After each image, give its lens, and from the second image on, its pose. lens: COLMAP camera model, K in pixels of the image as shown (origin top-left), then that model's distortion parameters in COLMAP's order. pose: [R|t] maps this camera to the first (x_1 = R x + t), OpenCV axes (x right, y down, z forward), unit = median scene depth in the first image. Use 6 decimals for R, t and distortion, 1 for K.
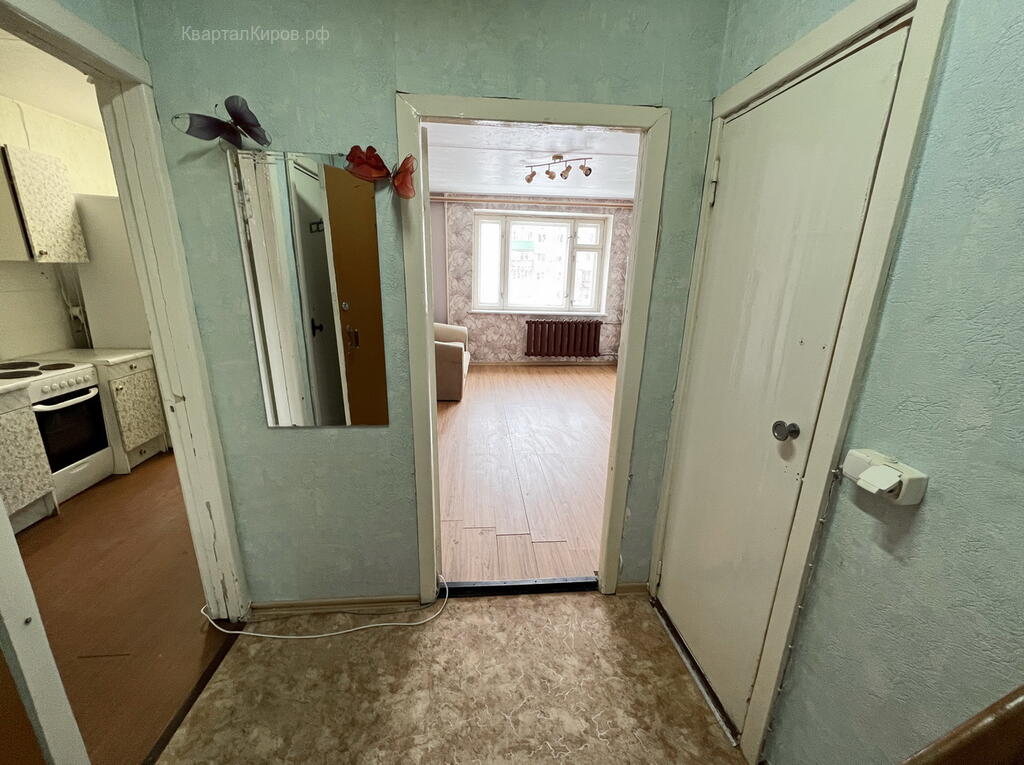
lens RADIAL K [[408.3, 0, 510.8], [0, 408.3, 383.9], [0, 0, 1]] dist [-0.000768, -0.000330]
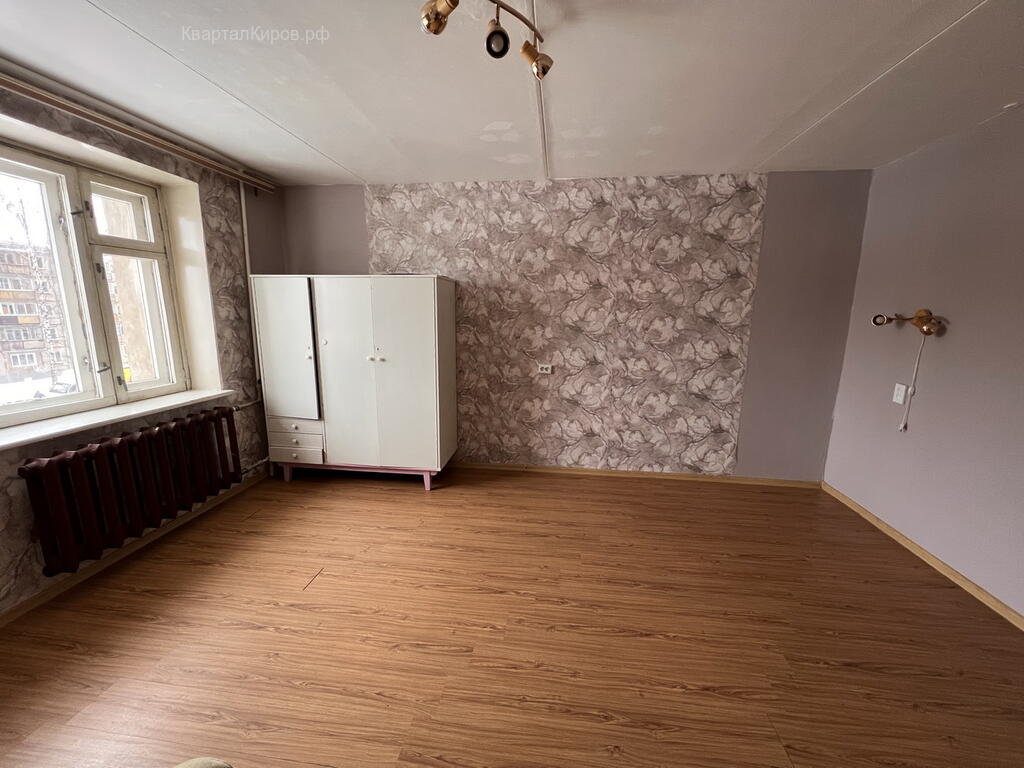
lens RADIAL K [[408.3, 0, 510.8], [0, 408.3, 385.4], [0, 0, 1]] dist [-0.000768, -0.000330]
pose [[0.209029, -0.199889, 0.957262, -0.158743], [0.254921, 0.956180, 0.143998, -0.165690], [-0.944099, 0.213927, 0.250825, 0.580243]]
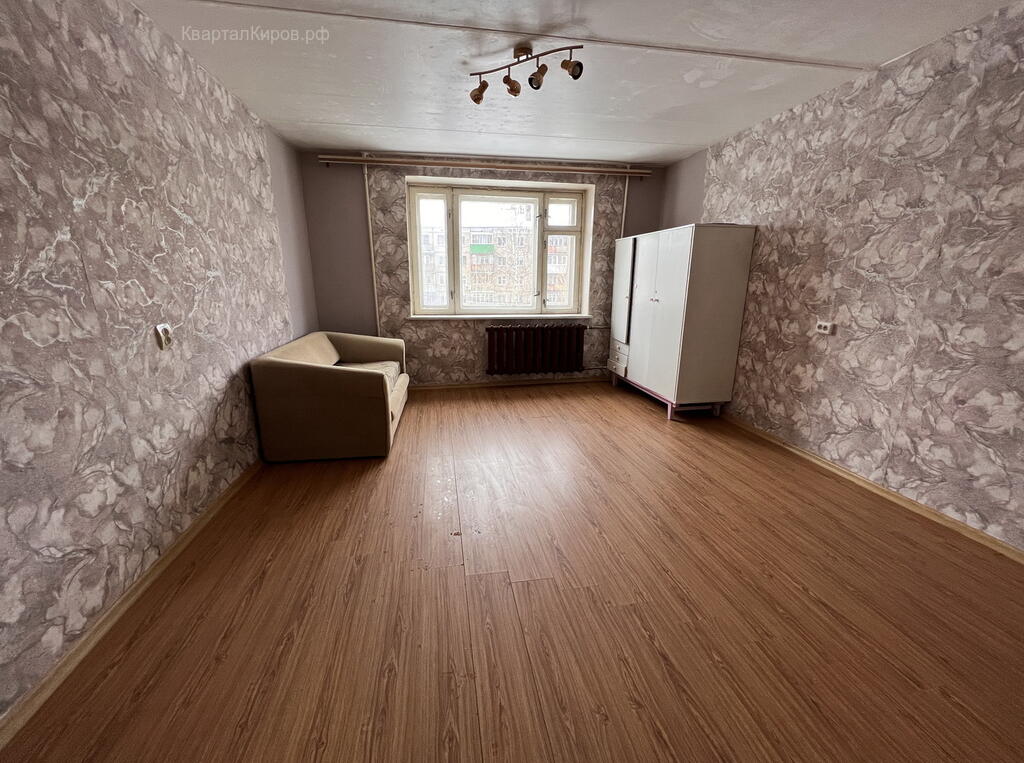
lens RADIAL K [[412.3, 0, 510.9], [0, 412.3, 383.1], [0, 0, 1]] dist [-0.000562, -0.000329]
pose [[0.995599, -0.043172, 0.083180, 0.016539], [0.044500, 0.998909, -0.014173, -0.041518], [-0.082477, 0.017812, 0.996434, 0.251016]]
